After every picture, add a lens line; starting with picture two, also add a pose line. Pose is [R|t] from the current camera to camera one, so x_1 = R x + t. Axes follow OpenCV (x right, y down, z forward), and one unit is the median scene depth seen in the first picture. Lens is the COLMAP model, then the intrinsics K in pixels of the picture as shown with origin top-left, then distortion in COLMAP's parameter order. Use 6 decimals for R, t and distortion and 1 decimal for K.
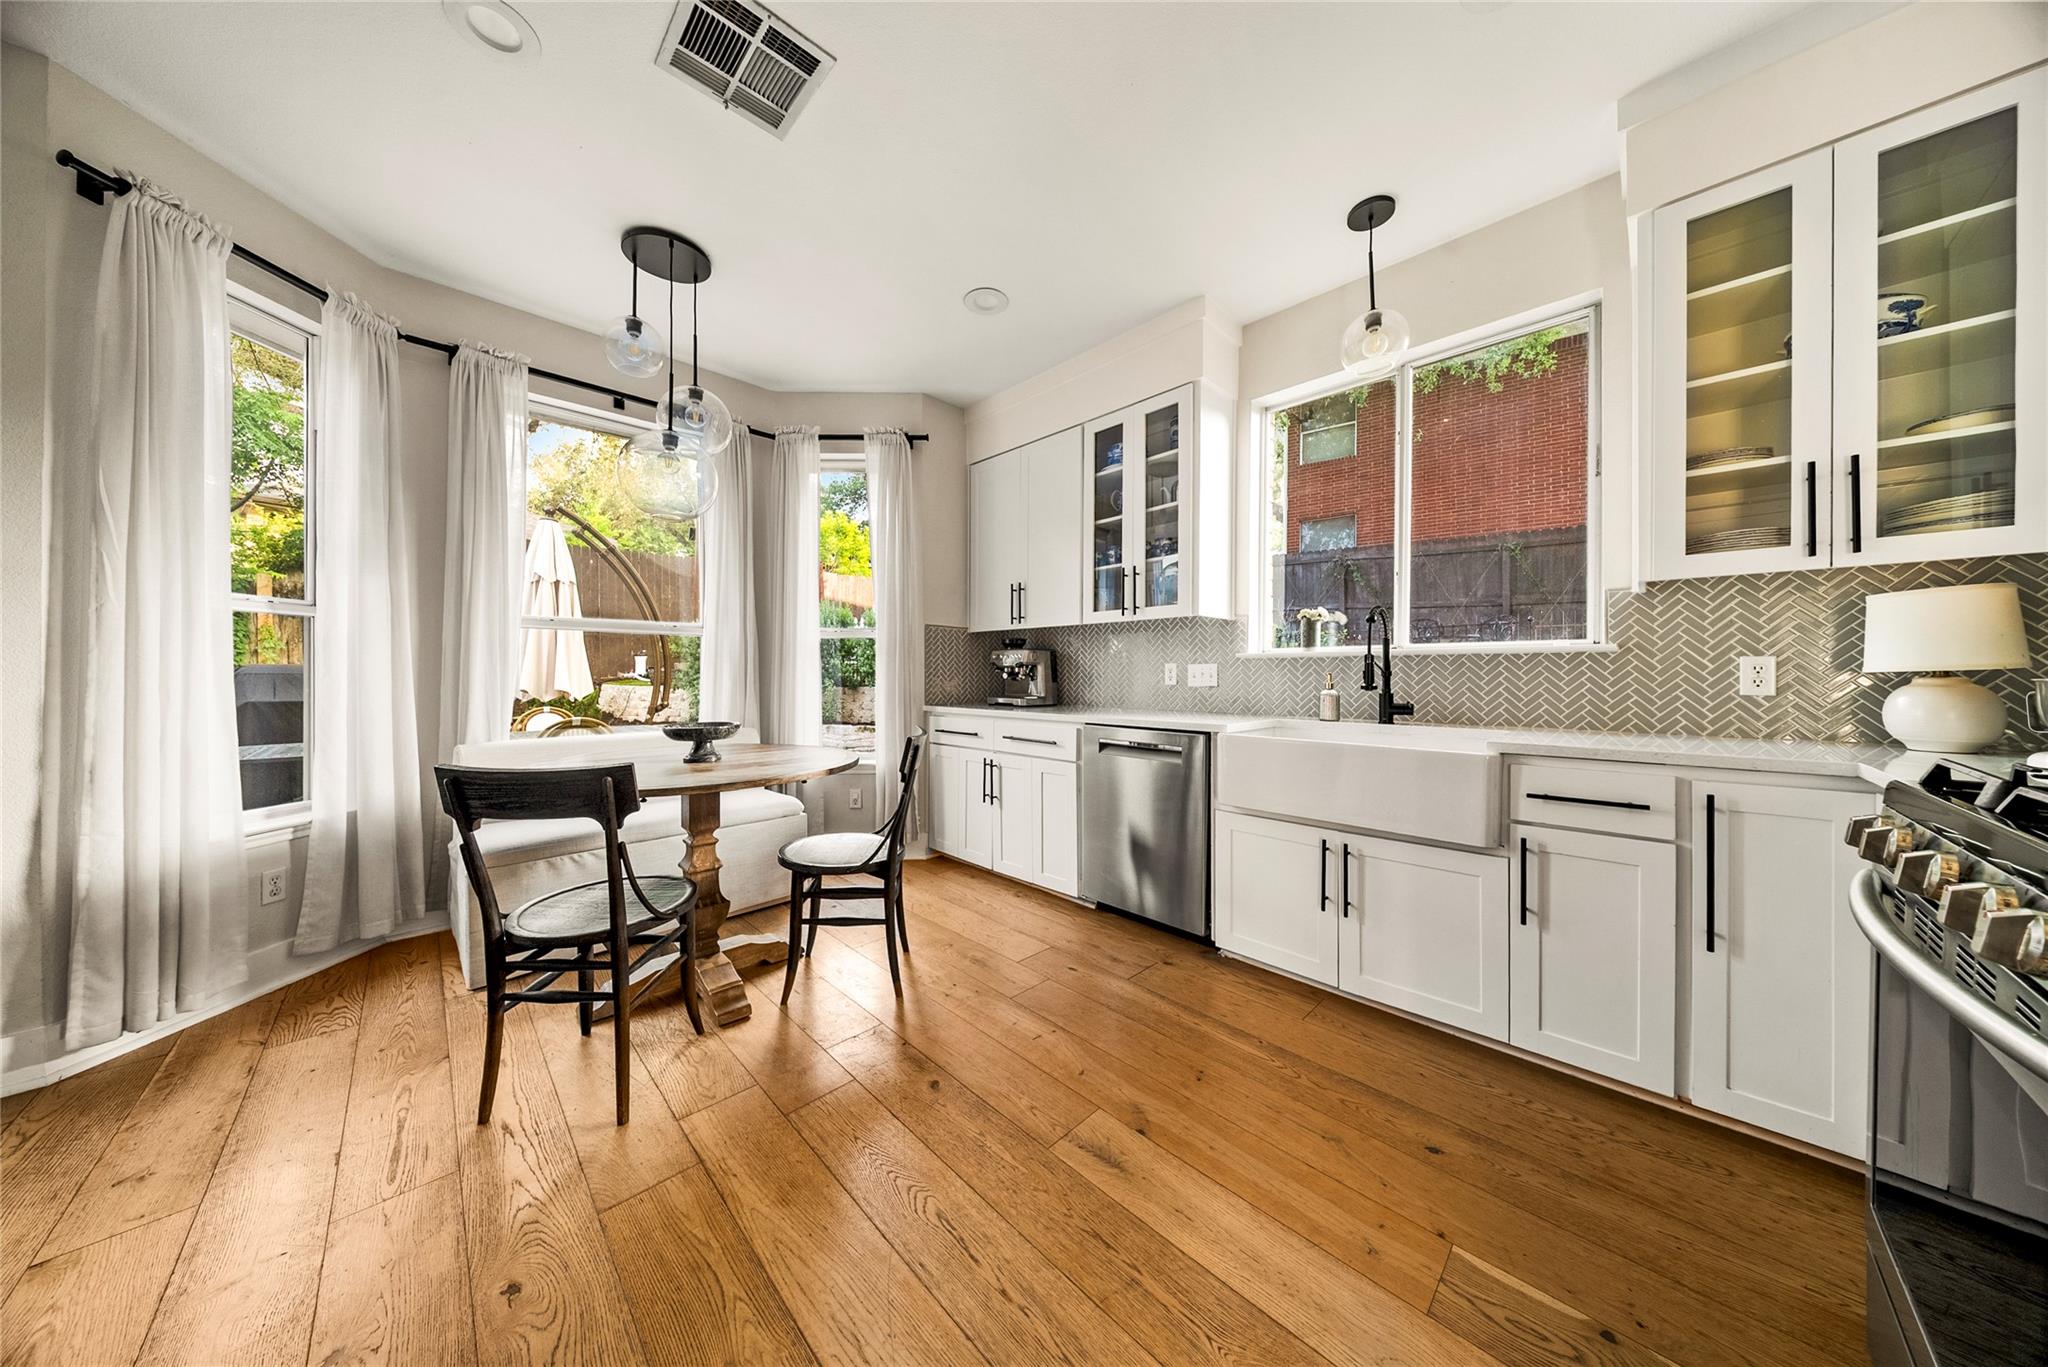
lens RADIAL K [[602.9, 0, 1034.4], [0, 602.9, 678.3], [0, 0, 1]] dist [-0.002789, -0.000491]
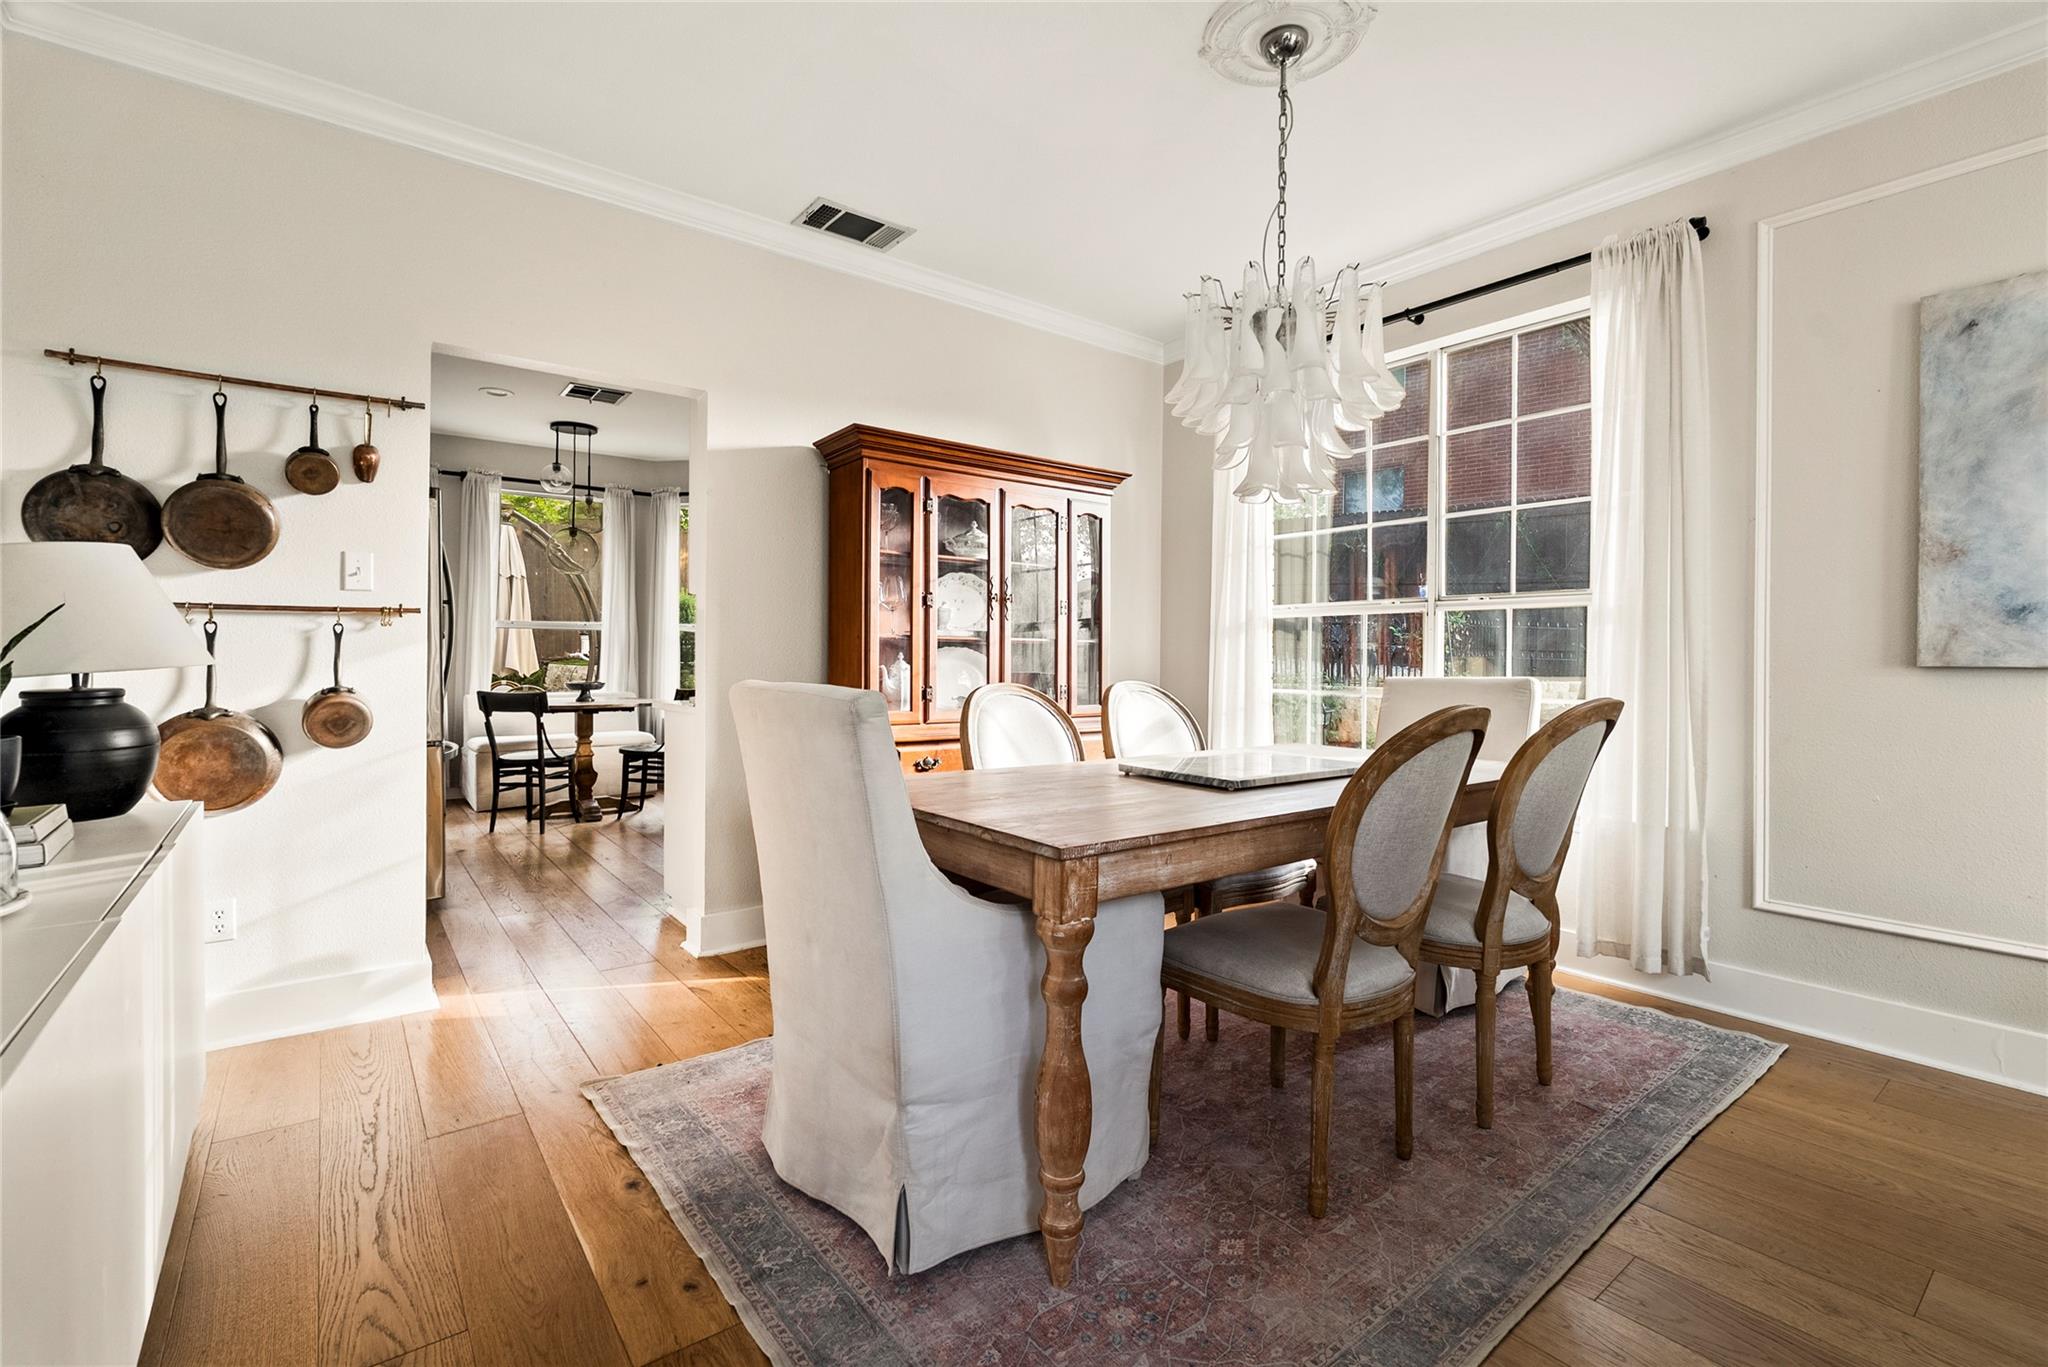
lens RADIAL K [[899.8, 0, 1042.3], [0, 899.8, 648.7], [0, 0, 1]] dist [-0.003761, 0.000234]
pose [[0.991869, 0.001637, -0.127250, 1.293097], [-0.003125, 0.999929, -0.011495, -0.001351], [0.127222, 0.011799, 0.991804, -1.709168]]
